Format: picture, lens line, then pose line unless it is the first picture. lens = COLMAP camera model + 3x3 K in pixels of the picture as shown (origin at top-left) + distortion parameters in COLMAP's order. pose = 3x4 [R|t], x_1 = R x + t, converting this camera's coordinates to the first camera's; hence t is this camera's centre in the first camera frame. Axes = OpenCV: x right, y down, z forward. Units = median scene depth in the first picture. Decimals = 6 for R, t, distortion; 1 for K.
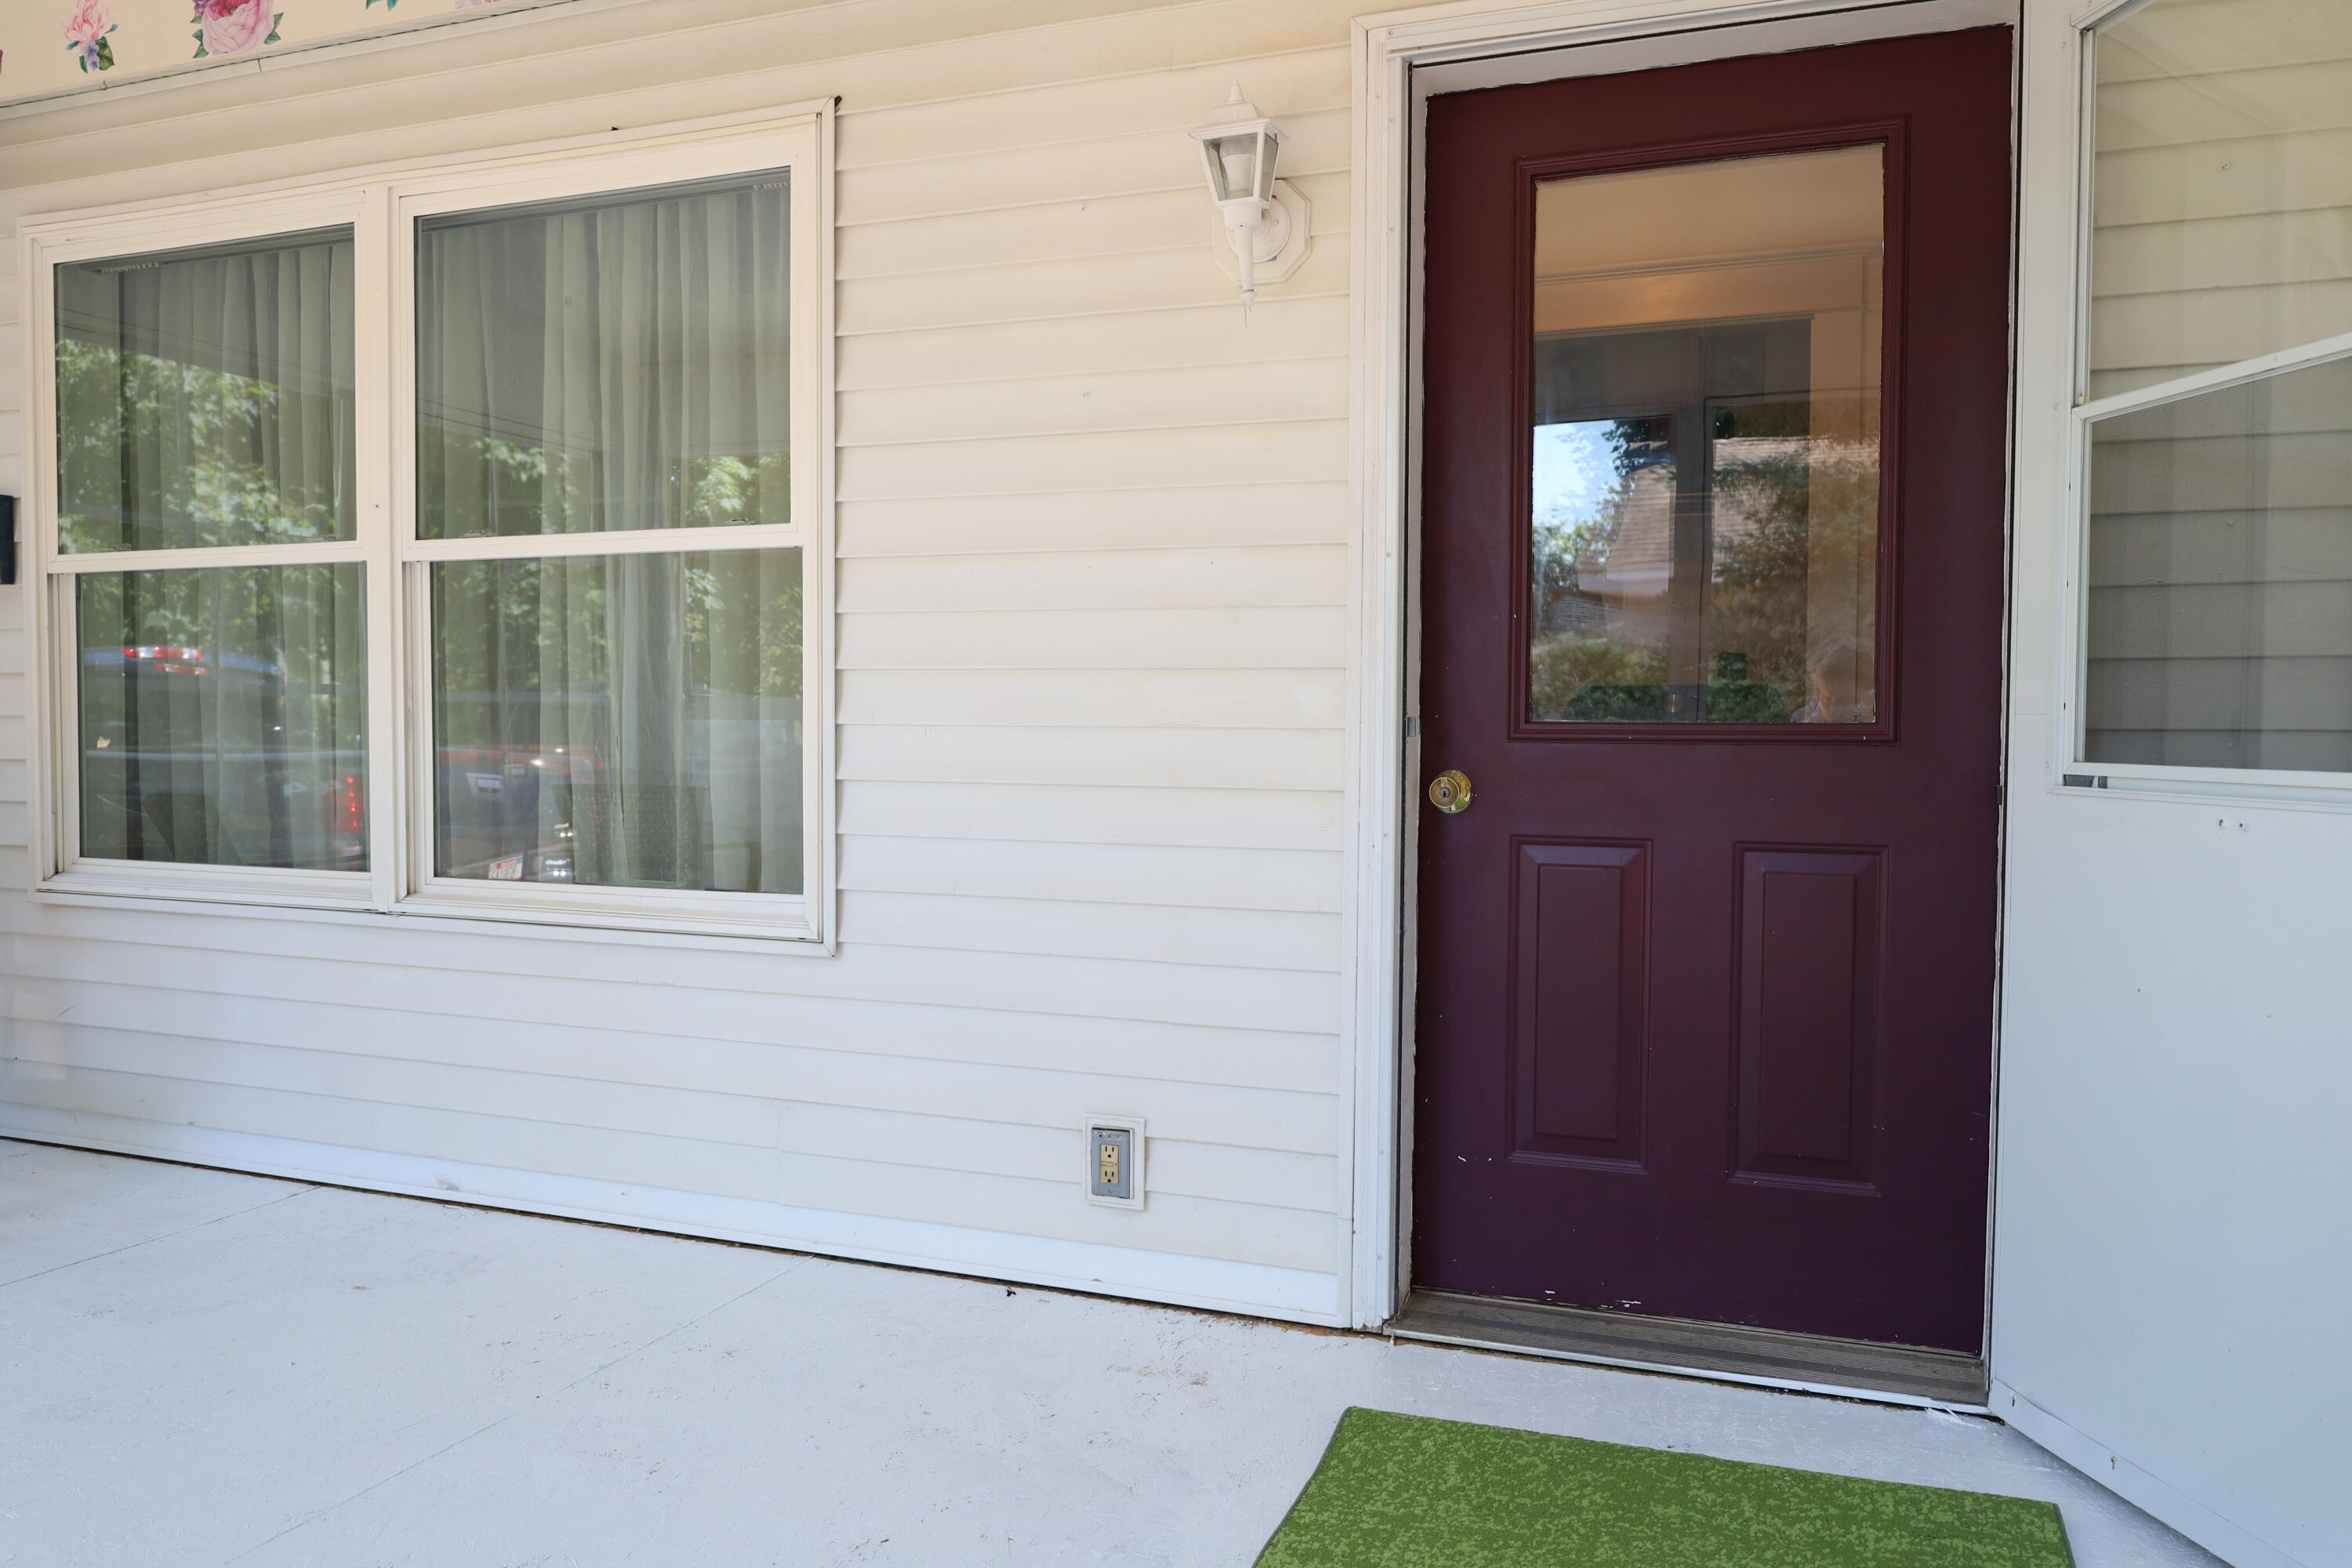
lens RADIAL K [[1699.2, 0, 1162.0], [0, 1699.2, 787.1], [0, 0, 1]] dist [-0.024236, 0.004057]
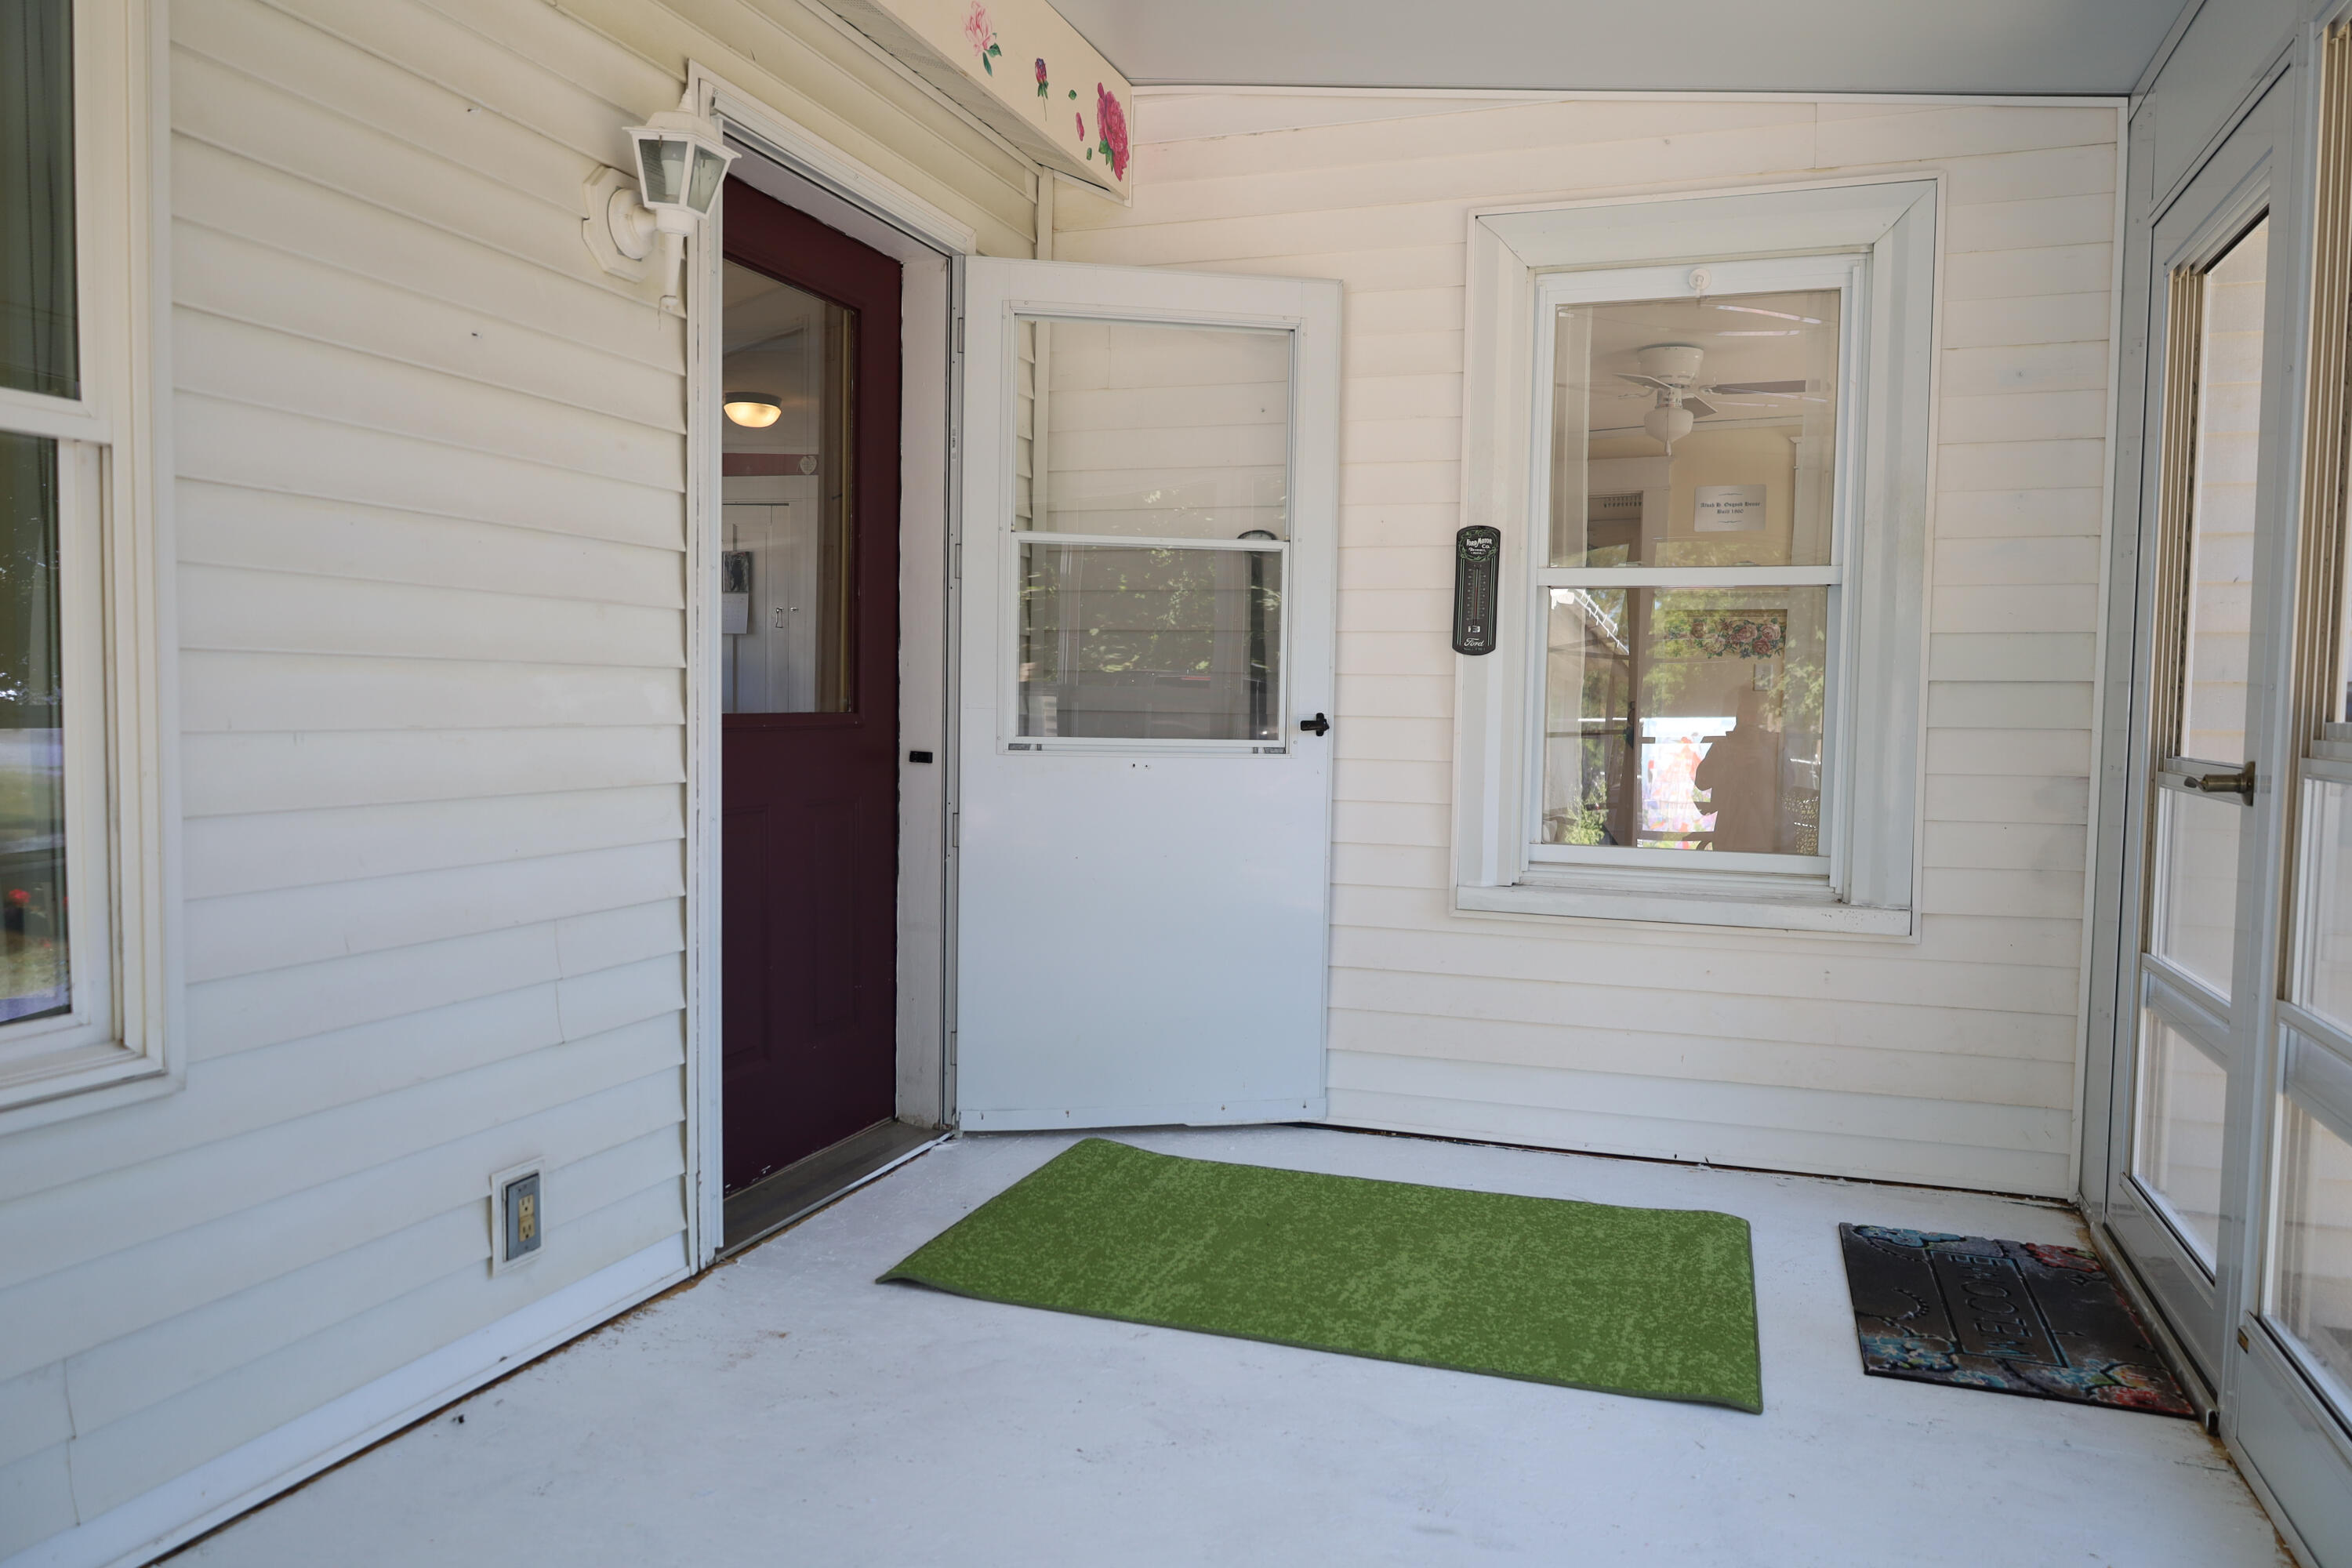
lens RADIAL K [[1596.5, 0, 1182.4], [0, 1596.5, 783.3], [0, 0, 1]] dist [-0.016689, 0.002258]
pose [[-0.031092, -0.063161, 0.997519, -0.727667], [0.018061, 0.997803, 0.063742, -0.044650], [-0.999353, 0.019998, -0.029883, 0.571446]]
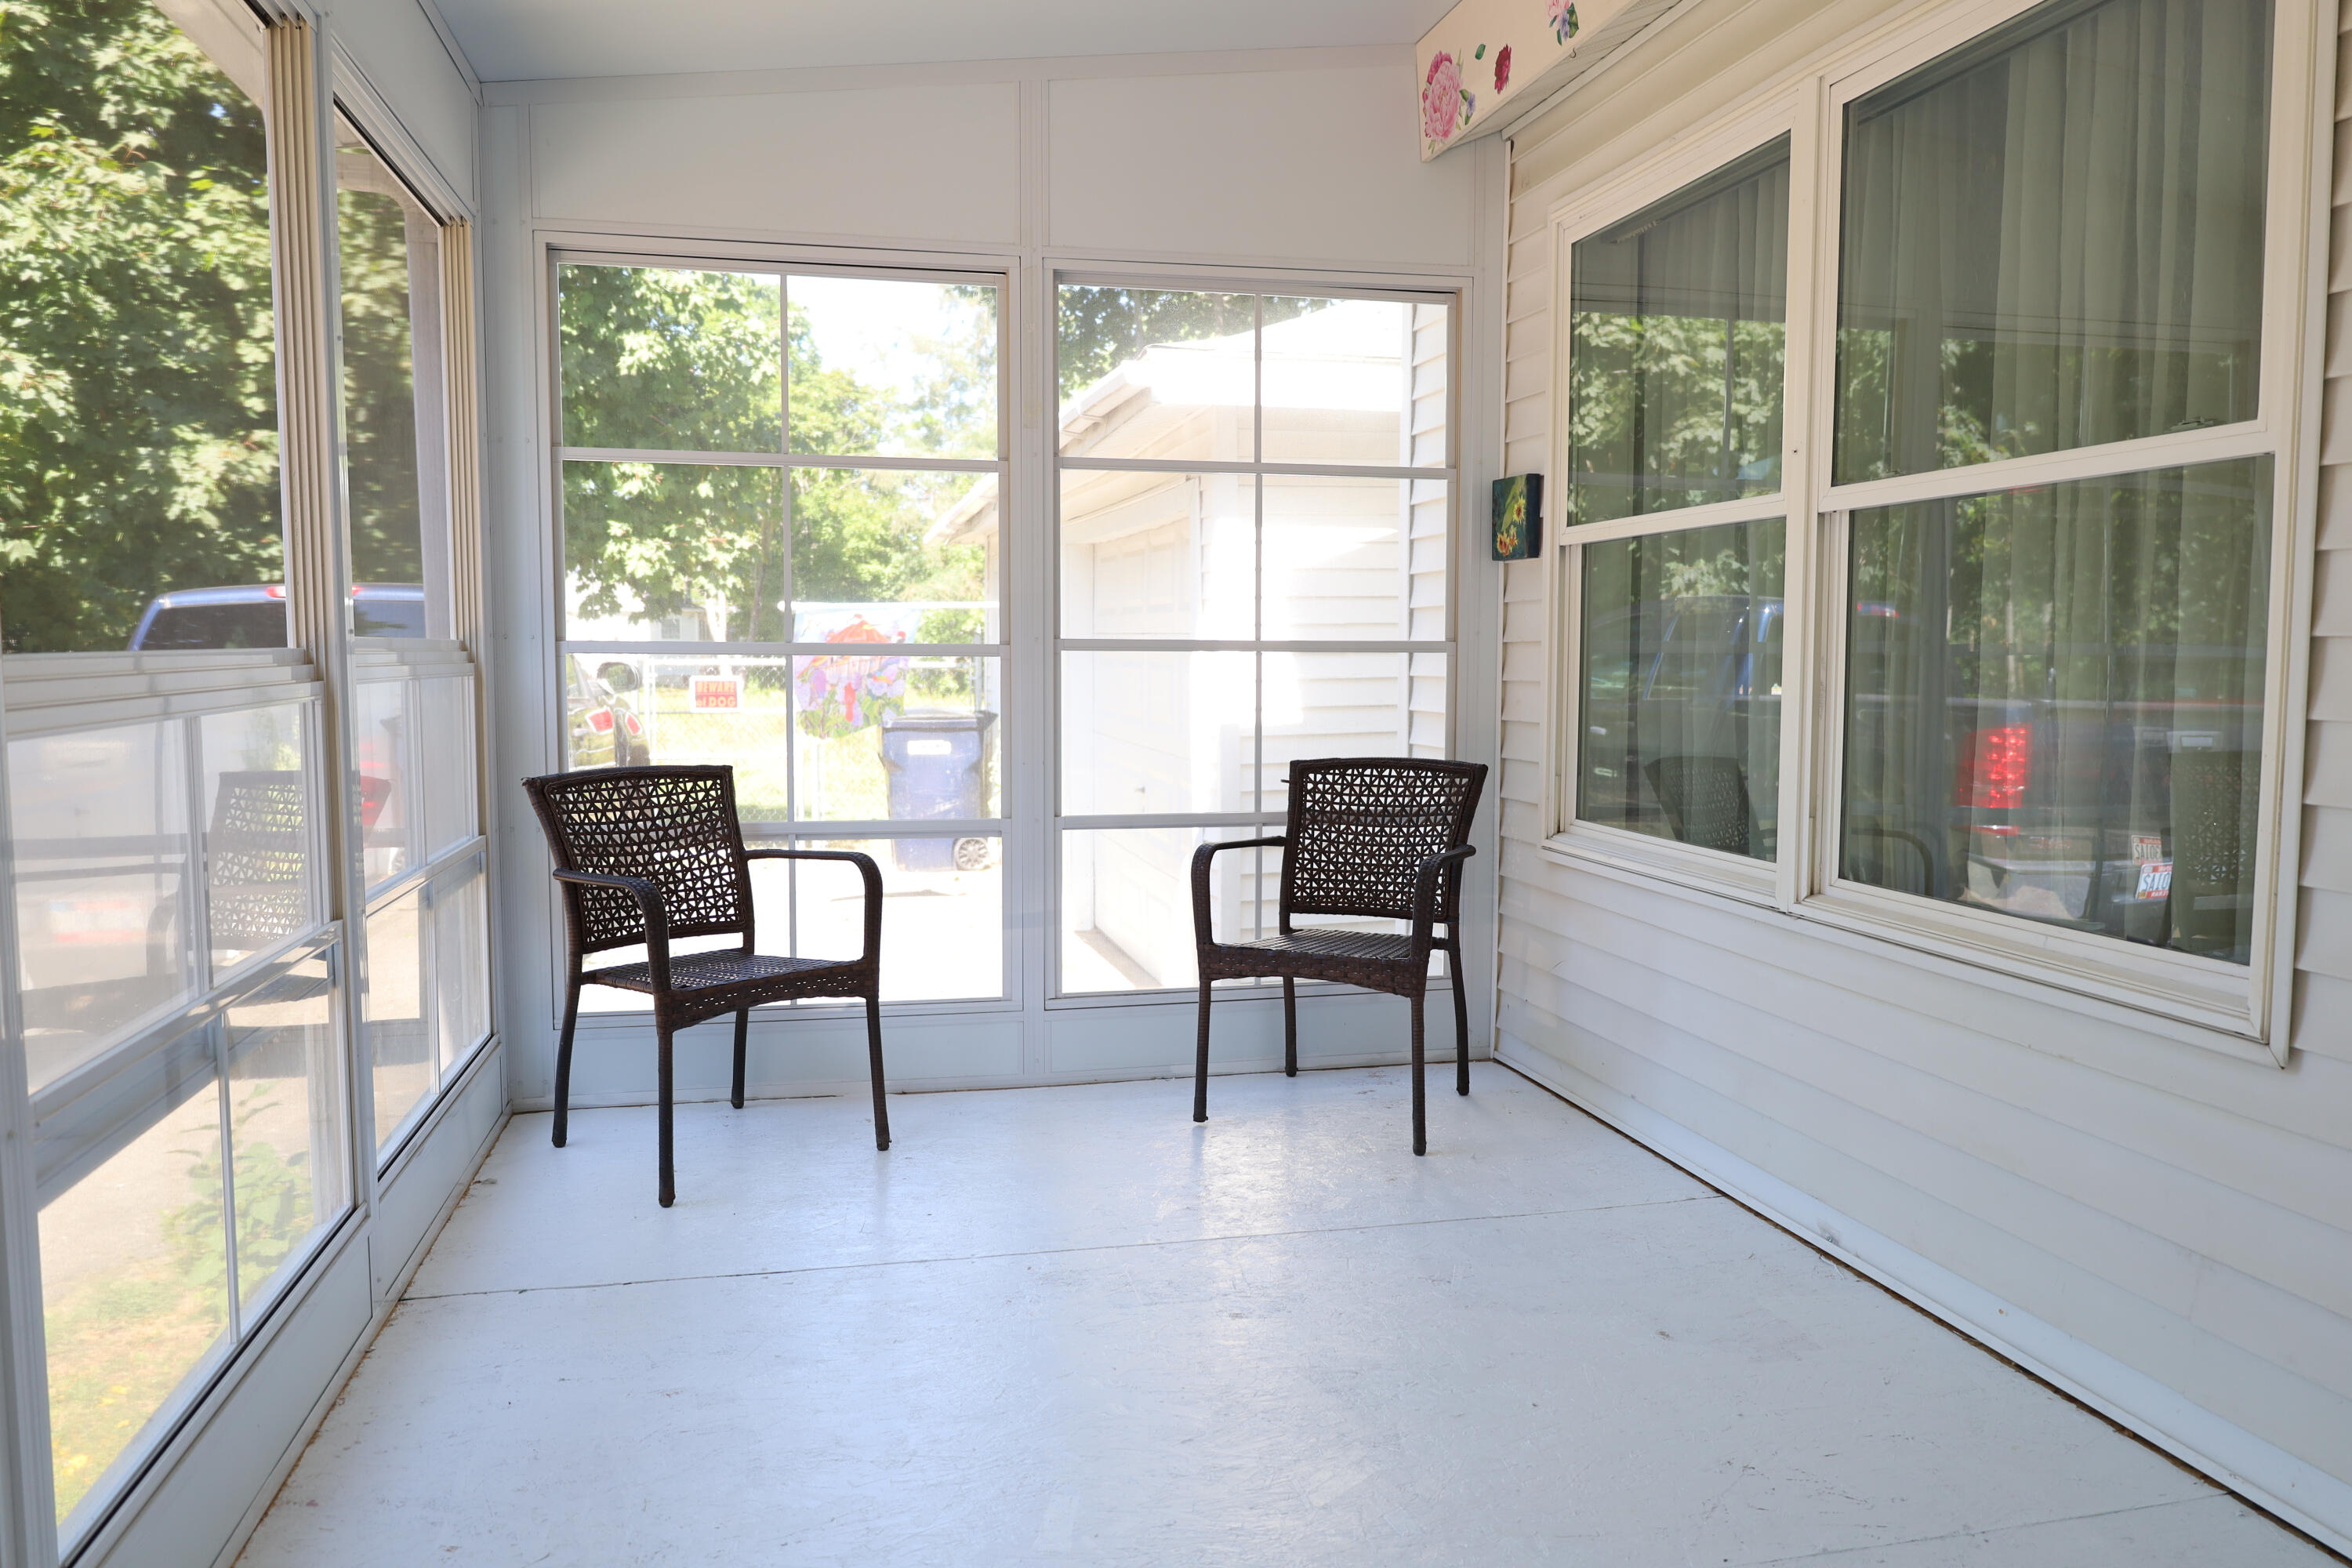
lens RADIAL K [[1699.2, 0, 1178.2], [0, 1699.2, 787.9], [0, 0, 1]] dist [-0.024236, 0.004057]
pose [[0.546061, 0.058246, -0.835718, 0.104959], [-0.017129, 0.998148, 0.058375, -0.037816], [0.837570, -0.017561, 0.546047, 0.249397]]
